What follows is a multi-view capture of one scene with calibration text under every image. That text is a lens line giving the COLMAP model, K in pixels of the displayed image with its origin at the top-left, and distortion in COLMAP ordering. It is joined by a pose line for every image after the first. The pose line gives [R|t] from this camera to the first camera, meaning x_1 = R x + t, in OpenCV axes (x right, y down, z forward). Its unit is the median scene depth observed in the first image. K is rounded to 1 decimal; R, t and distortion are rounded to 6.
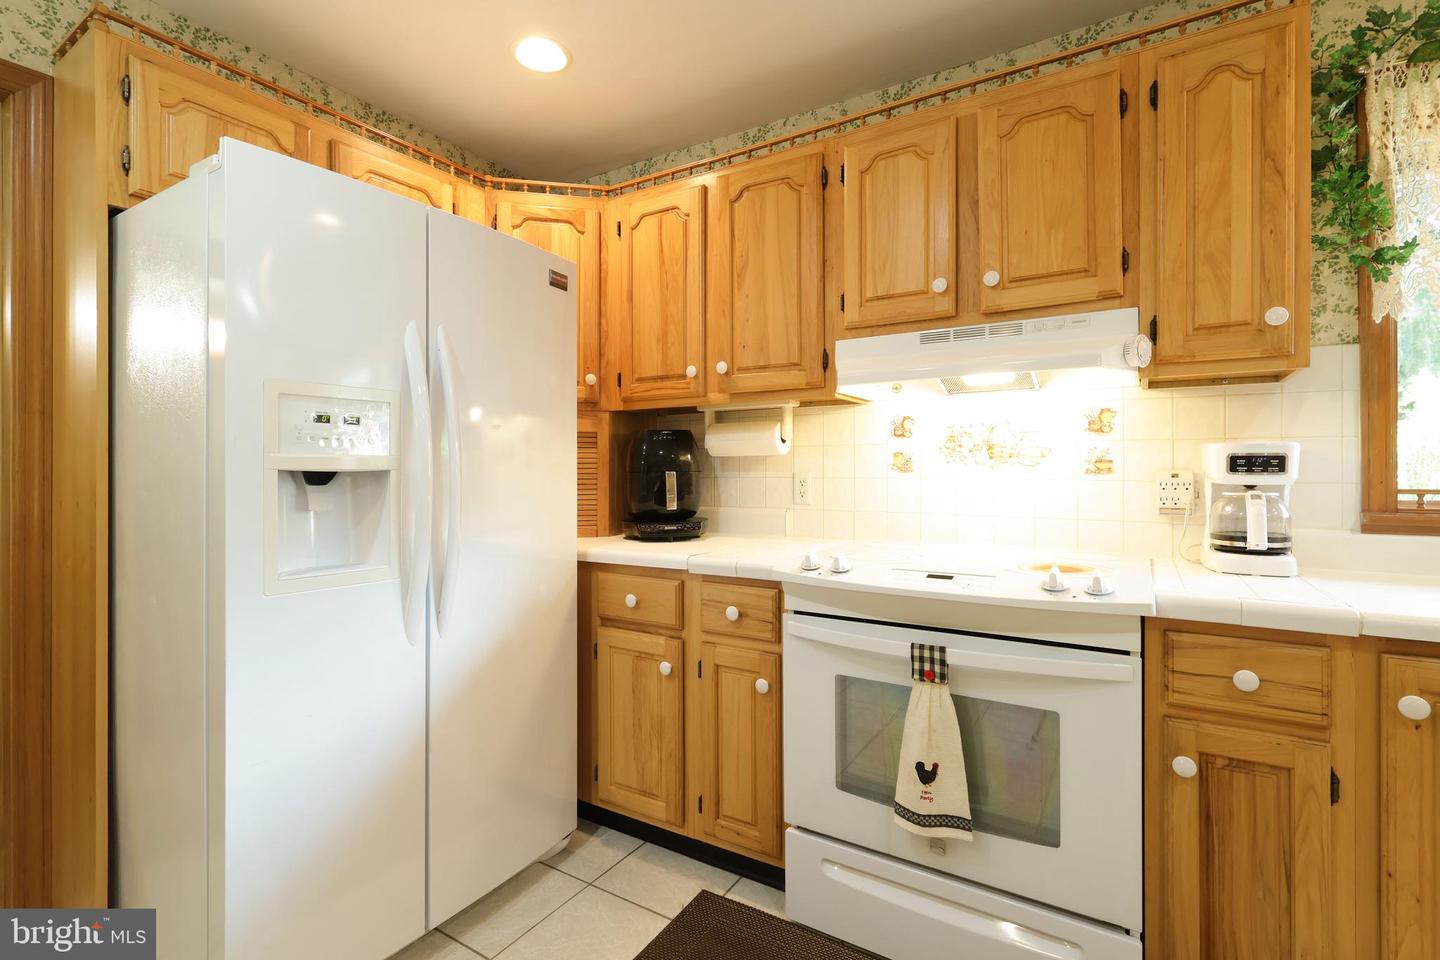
lens RADIAL K [[673.2, 0, 715.8], [0, 673.2, 469.5], [0, 0, 1]] dist [0.000641, 0.000318]
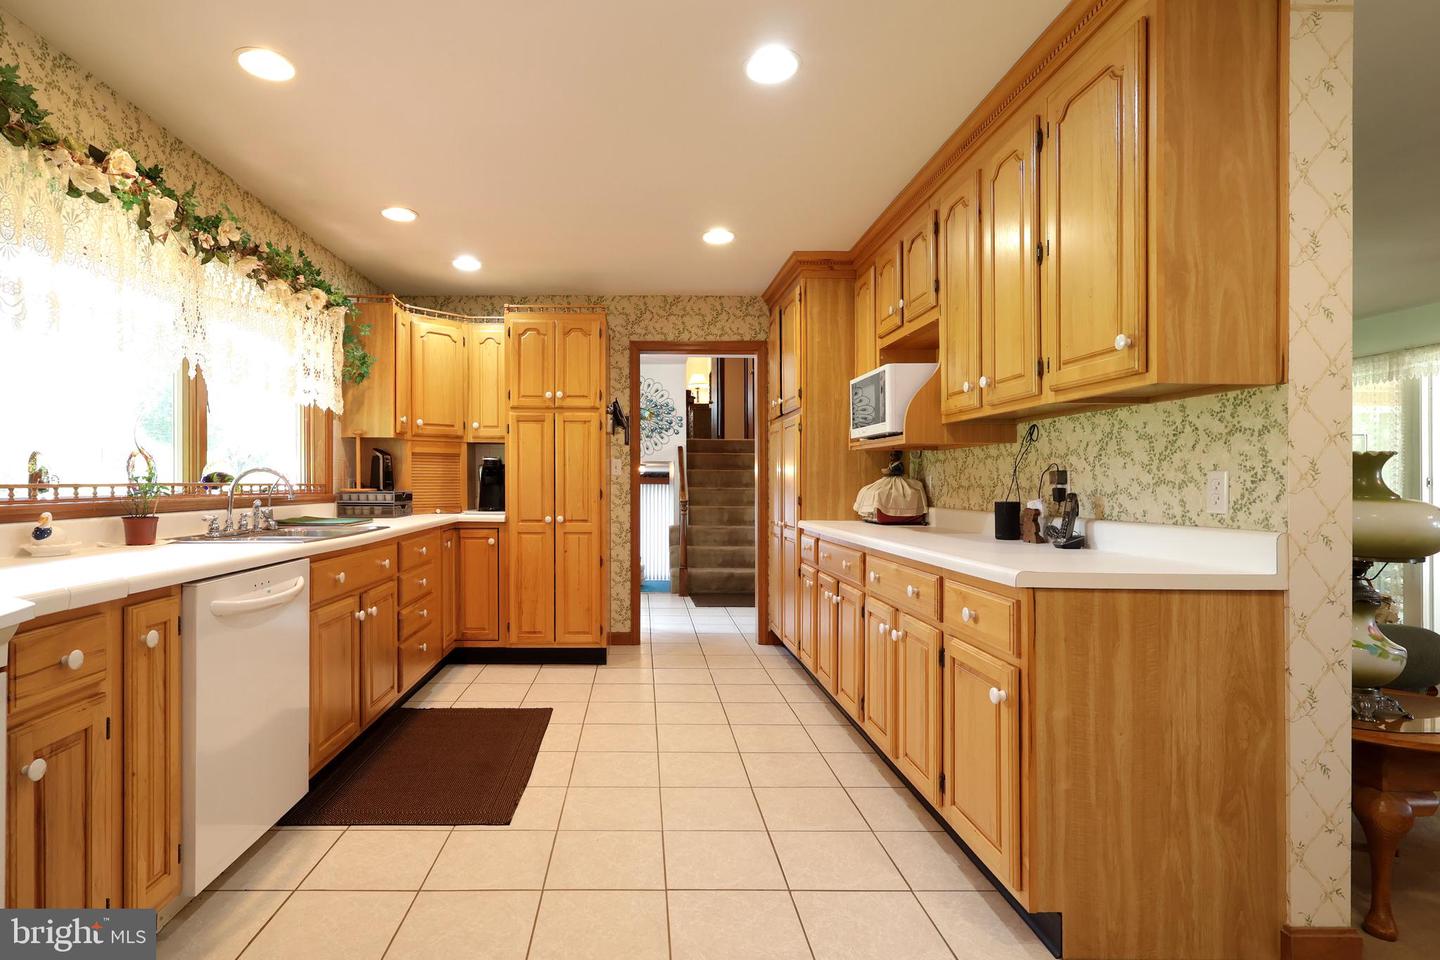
lens RADIAL K [[712.5, 0, 643.8], [0, 712.5, 486.7], [0, 0, 1]] dist [0.000485, 0.000437]
pose [[-0.539243, -0.005359, 0.842133, -0.479099], [-0.001628, 0.999985, 0.005320, 0.022420], [-0.842149, 0.001498, -0.539243, 0.617605]]
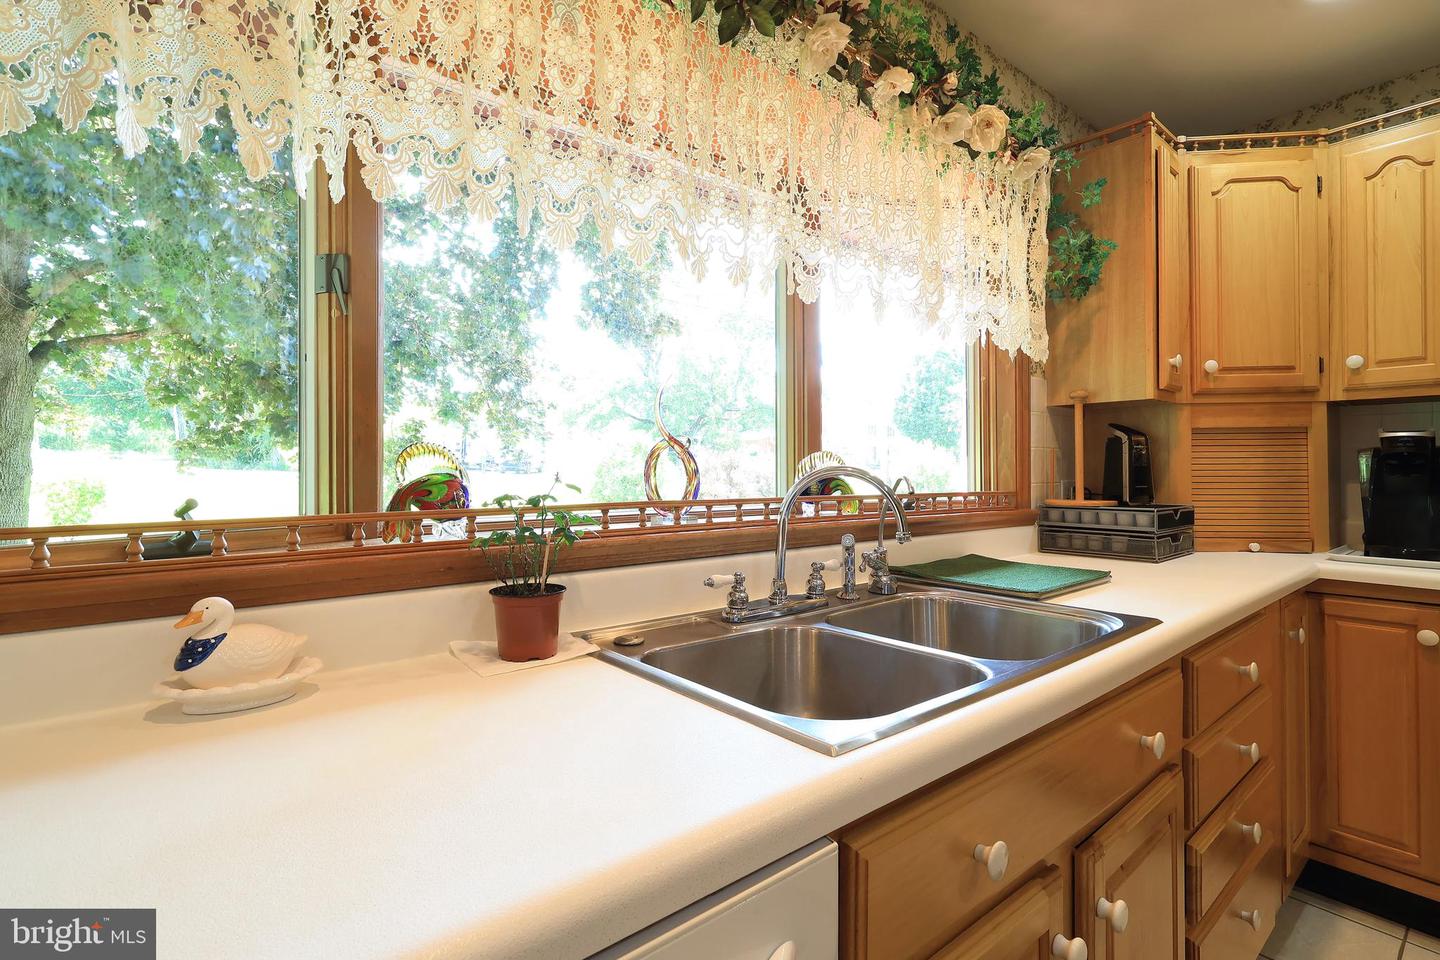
lens RADIAL K [[673.2, 0, 715.8], [0, 673.2, 469.5], [0, 0, 1]] dist [0.000641, 0.000318]
pose [[0.312853, 0.006508, 0.949779, 0.746191], [0.000713, 0.999975, -0.007087, -0.003626], [-0.949801, 0.002895, 0.312840, 0.366770]]
